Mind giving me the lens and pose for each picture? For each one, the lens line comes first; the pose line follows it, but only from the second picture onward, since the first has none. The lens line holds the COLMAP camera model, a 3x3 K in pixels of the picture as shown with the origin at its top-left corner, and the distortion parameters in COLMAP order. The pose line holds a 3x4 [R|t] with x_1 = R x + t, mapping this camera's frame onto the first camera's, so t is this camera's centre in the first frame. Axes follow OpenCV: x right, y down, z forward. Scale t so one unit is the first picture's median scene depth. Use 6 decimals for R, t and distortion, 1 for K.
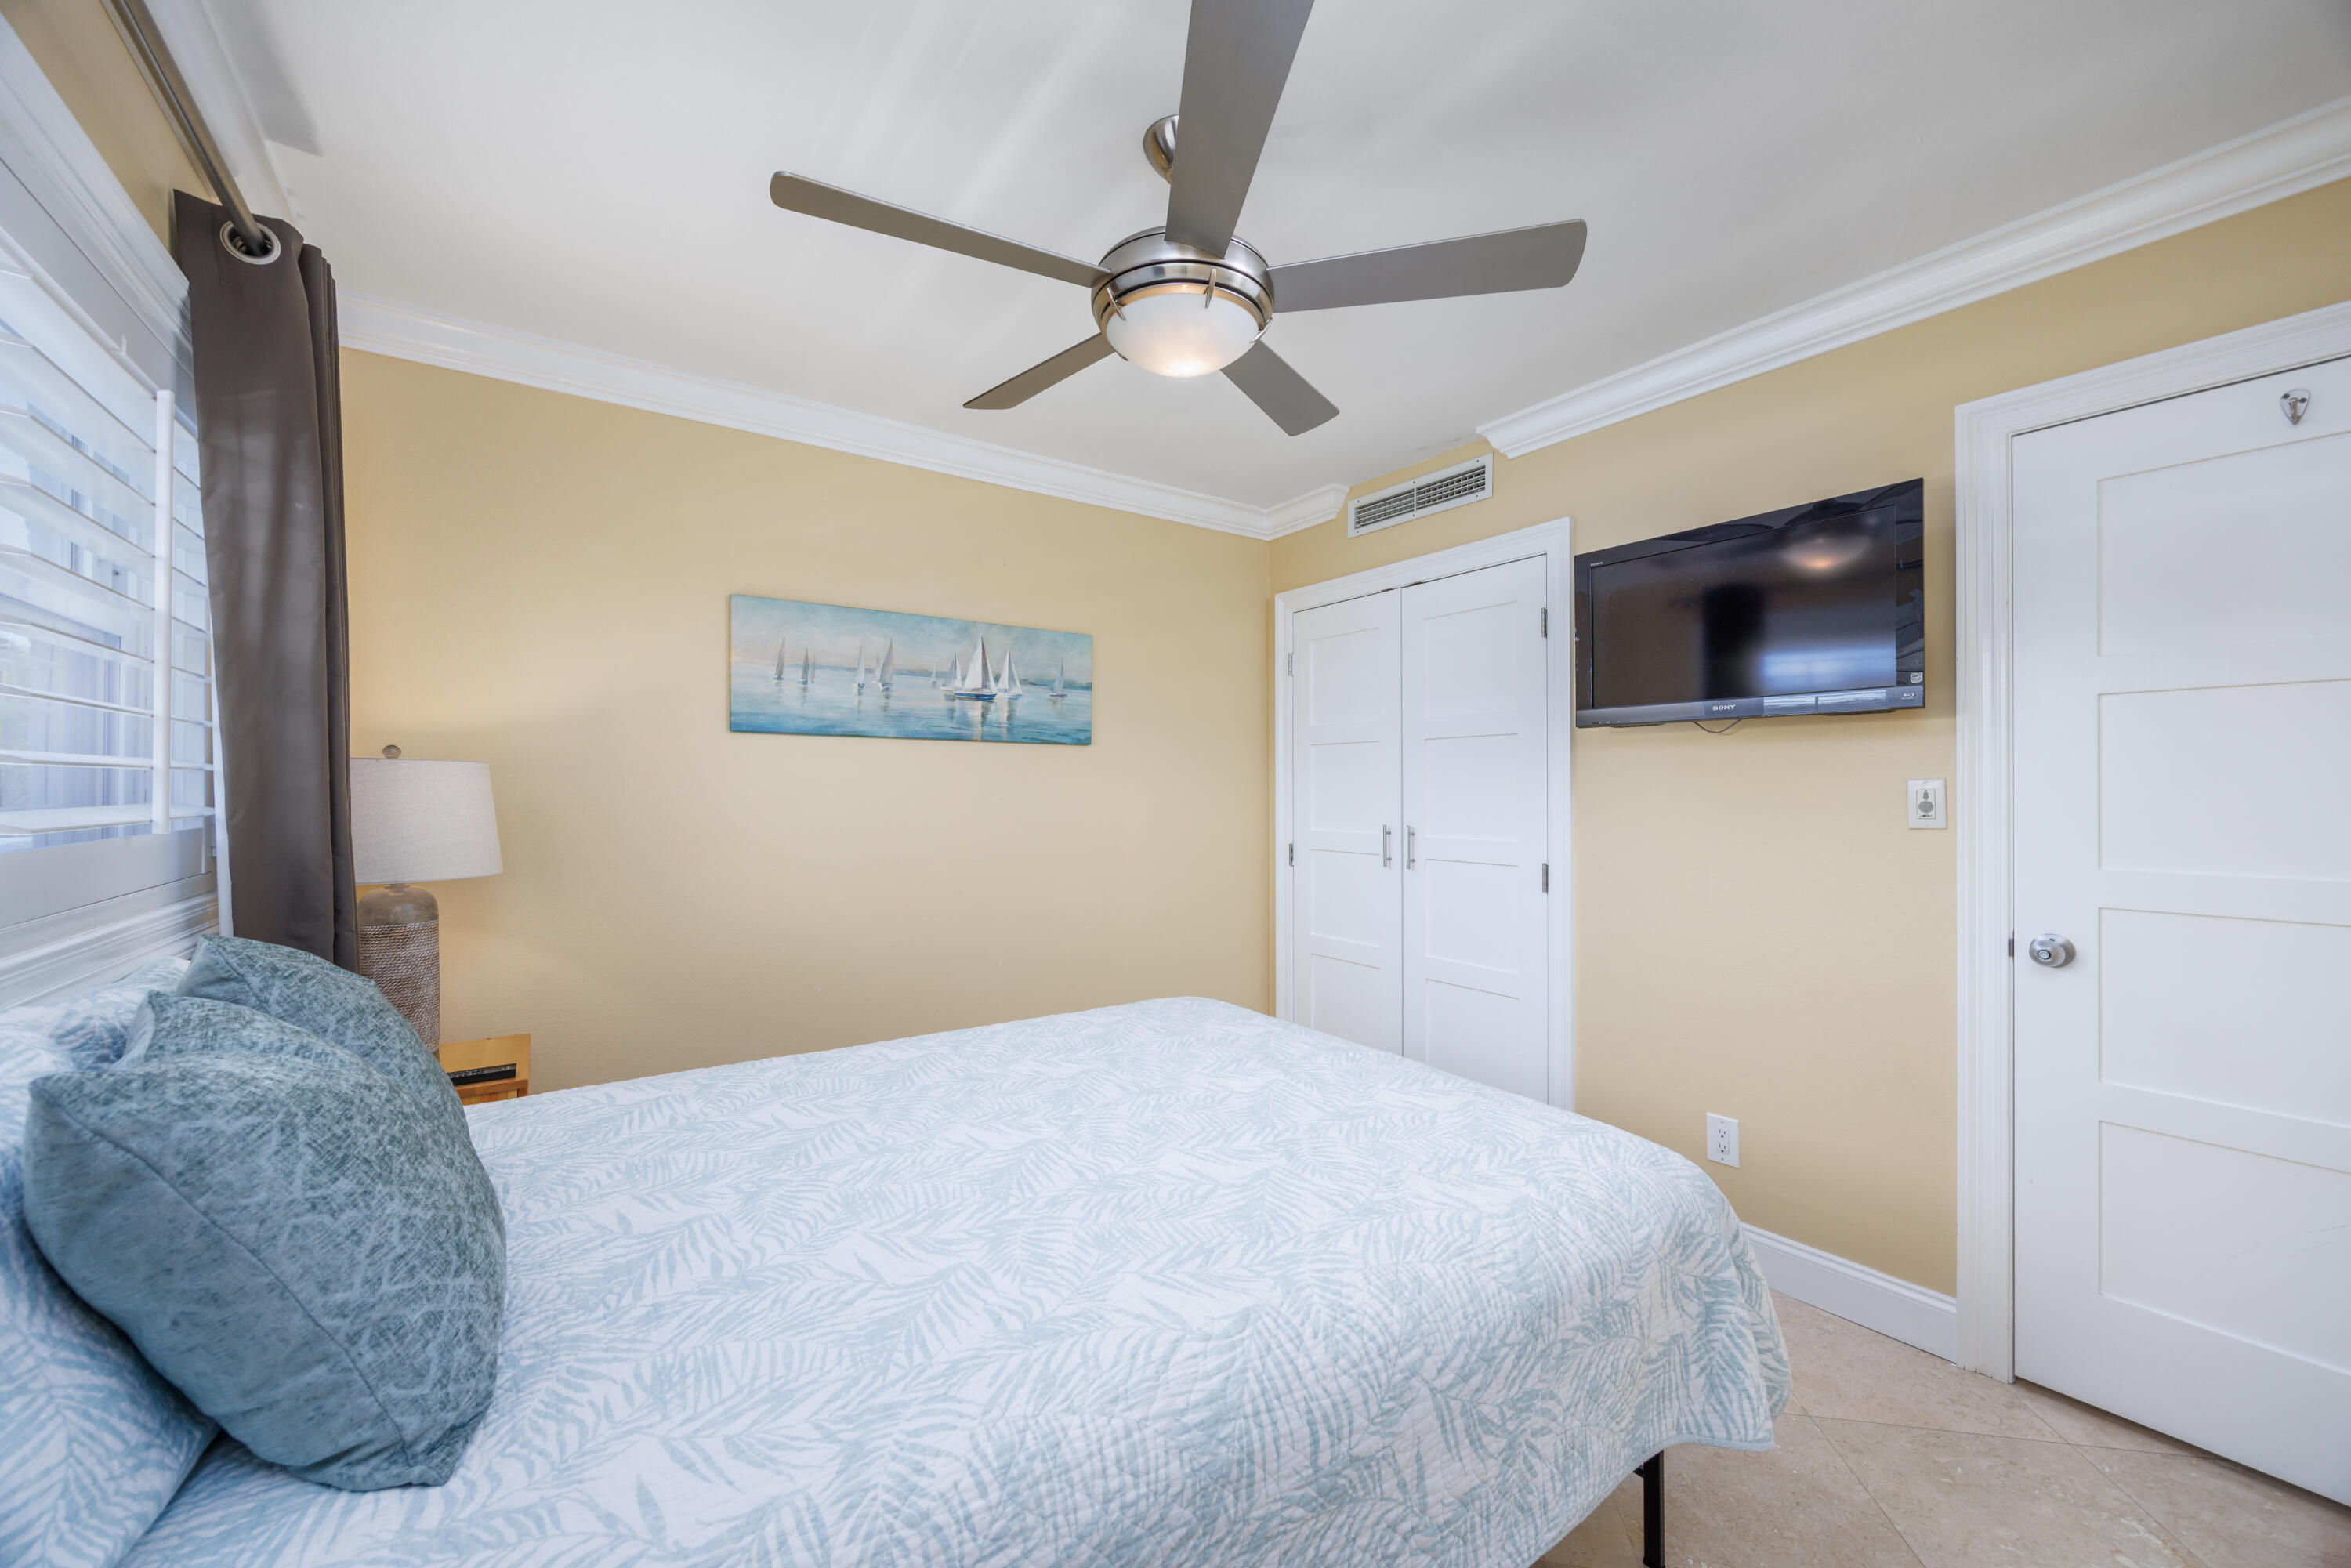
lens RADIAL K [[912.2, 0, 1175.5], [0, 912.2, 791.0], [0, 0, 1]] dist [-0.001459, 0.000008]
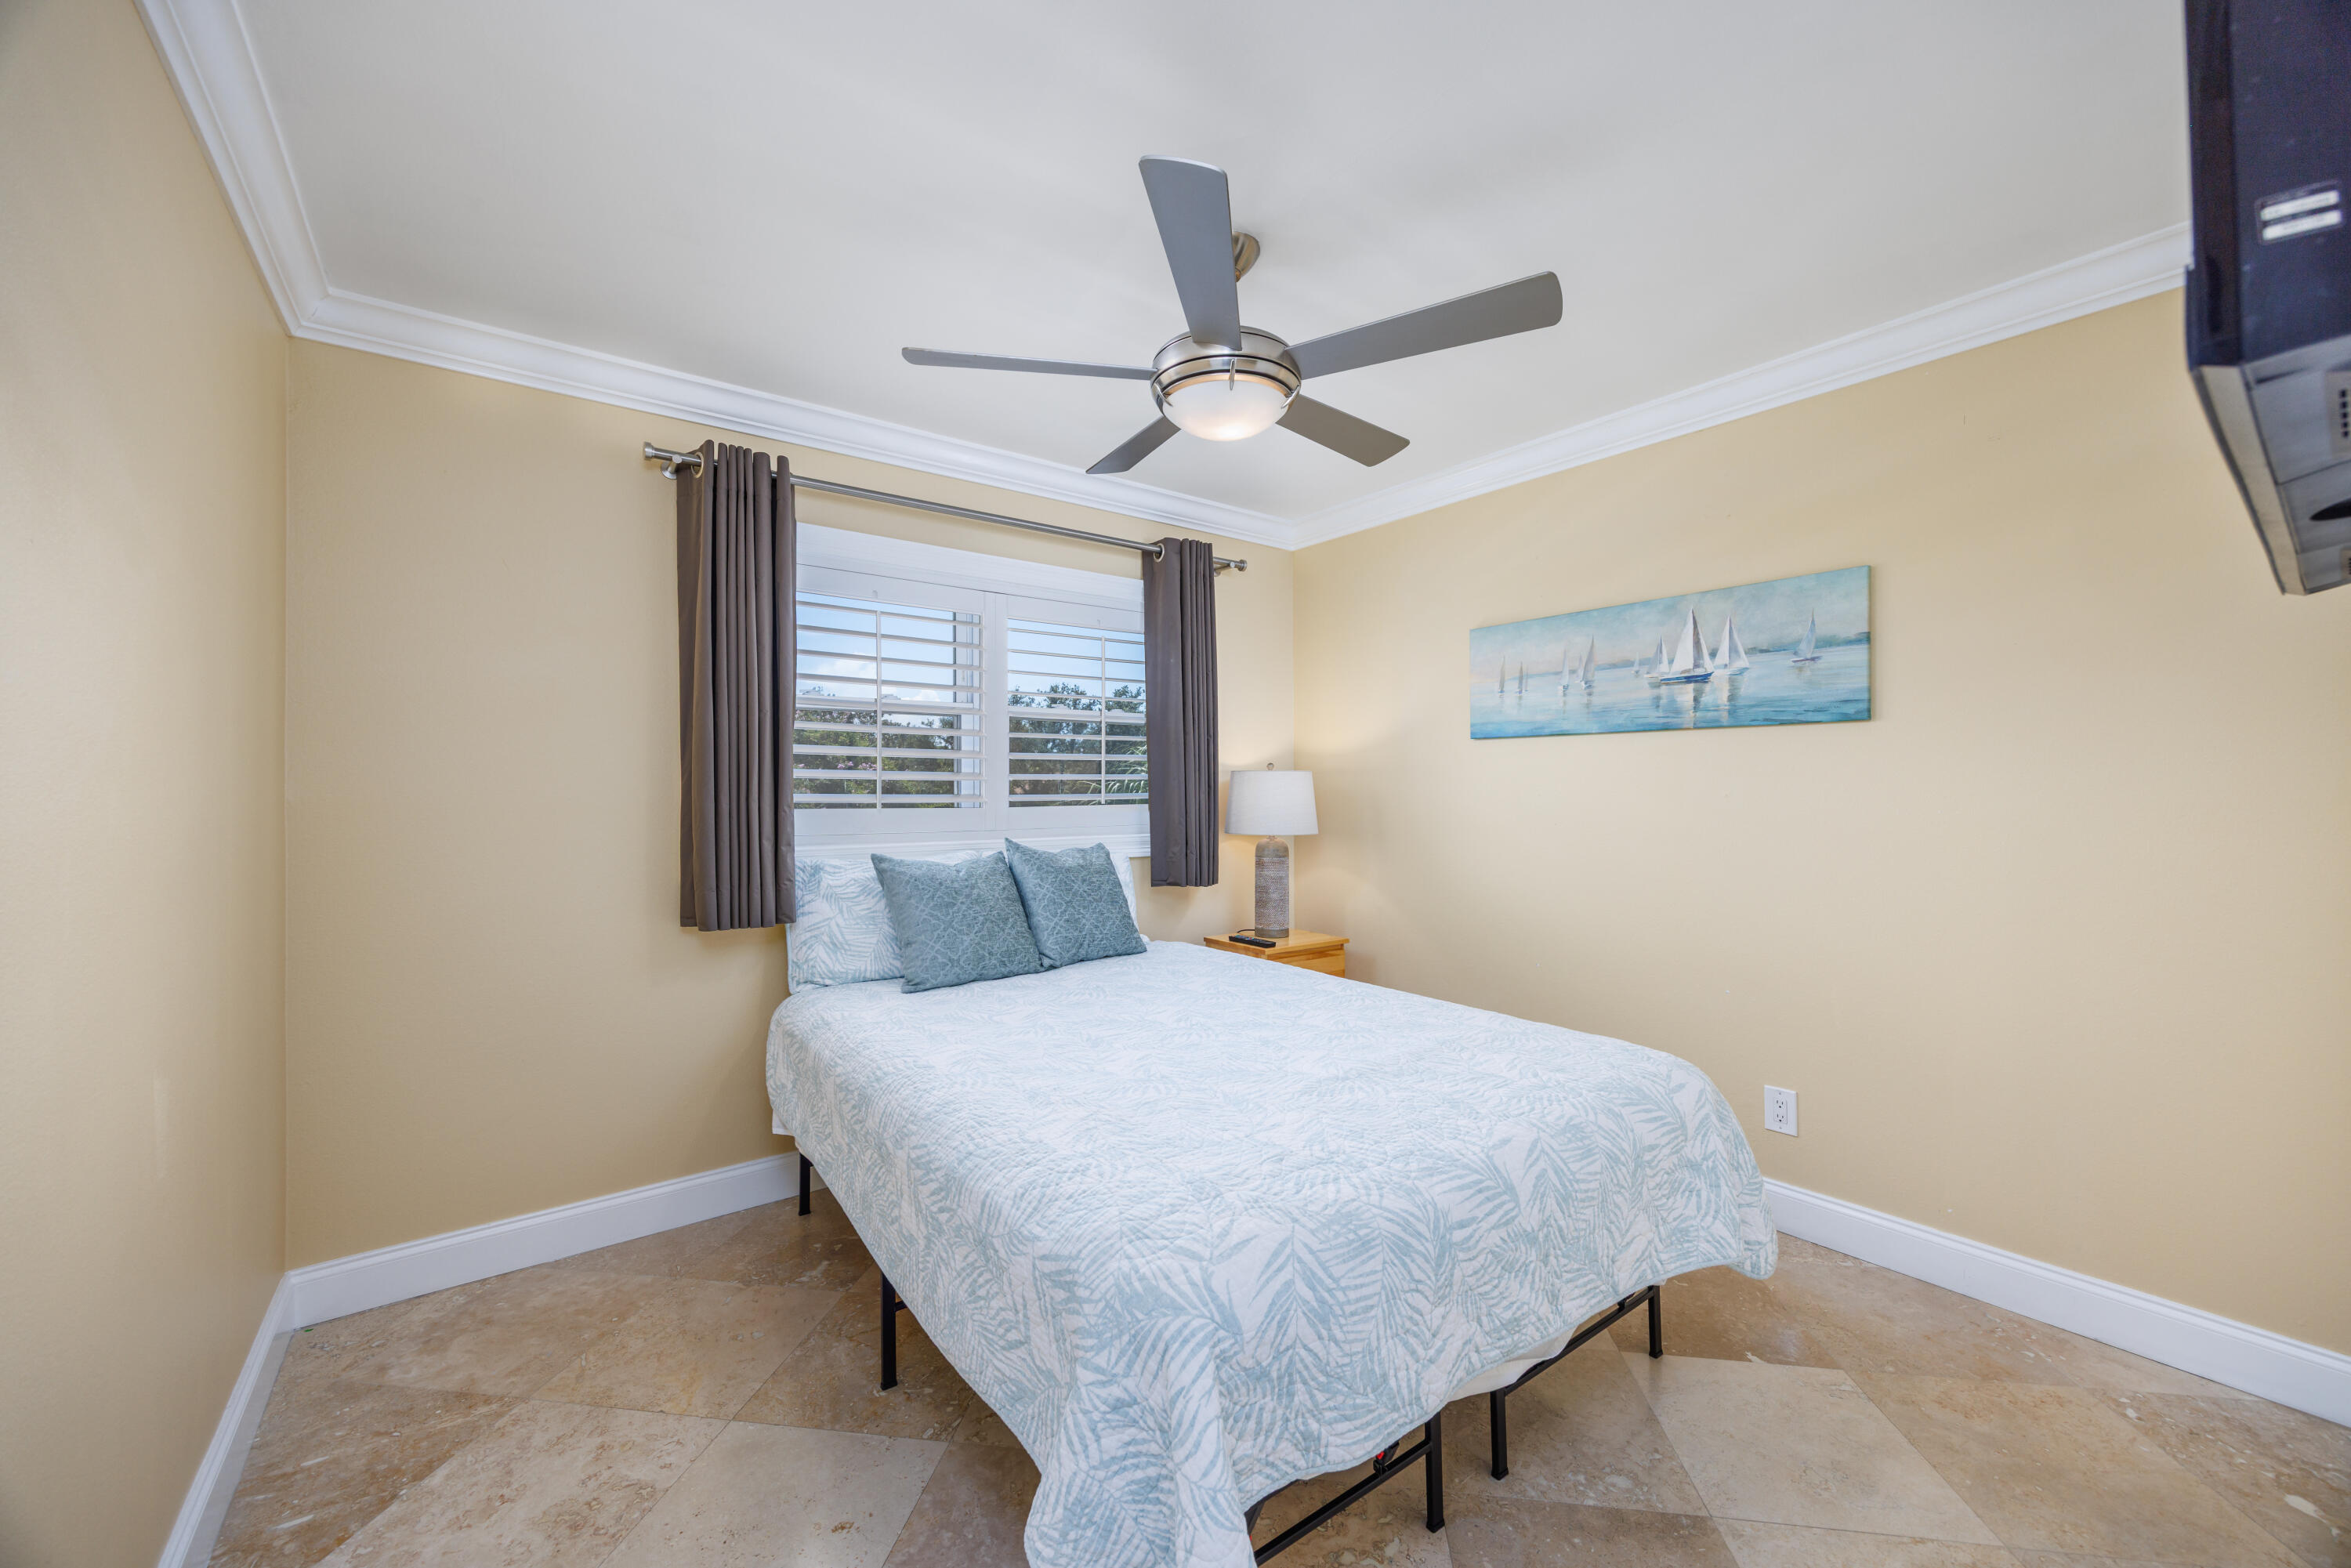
lens RADIAL K [[912.2, 0, 1174.9], [0, 912.2, 784.4], [0, 0, 1]] dist [-0.001459, 0.000008]
pose [[0.025127, -0.006180, -0.999665, 0.658192], [0.002799, 0.999977, -0.006112, 0.002240], [0.999680, -0.002645, 0.025144, 0.490022]]
